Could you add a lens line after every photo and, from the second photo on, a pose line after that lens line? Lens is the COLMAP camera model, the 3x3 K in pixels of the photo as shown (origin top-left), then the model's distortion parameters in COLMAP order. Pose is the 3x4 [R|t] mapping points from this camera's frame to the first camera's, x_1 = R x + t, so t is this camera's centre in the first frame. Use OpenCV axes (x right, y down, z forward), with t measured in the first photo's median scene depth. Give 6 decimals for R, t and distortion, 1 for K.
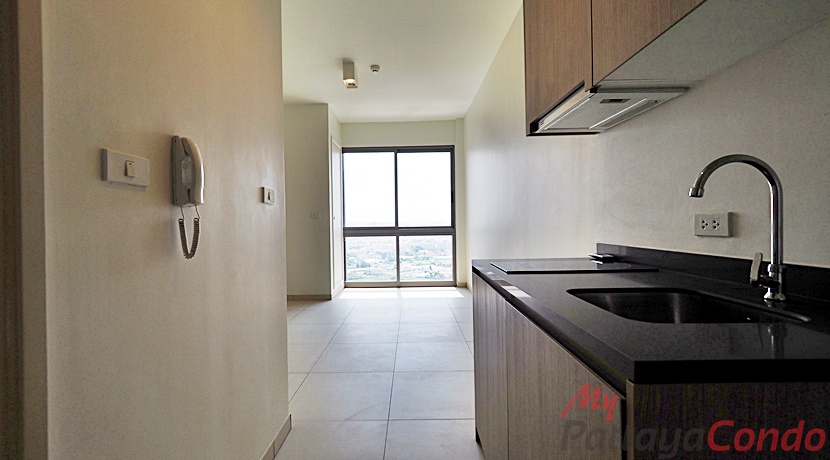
lens RADIAL K [[347.7, 0, 415.0], [0, 347.7, 230.0], [0, 0, 1]] dist [-0.000760, -0.000114]
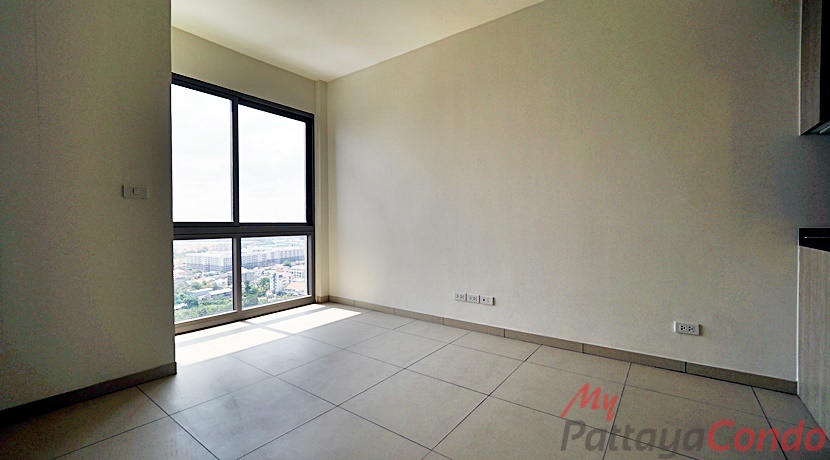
lens RADIAL K [[347.7, 0, 415.0], [0, 347.7, 230.0], [0, 0, 1]] dist [-0.000760, -0.000114]
pose [[0.594928, -0.005118, 0.803763, -0.359287], [0.005312, 0.999983, 0.002436, 0.003601], [-0.803761, 0.002821, 0.594945, 0.376619]]
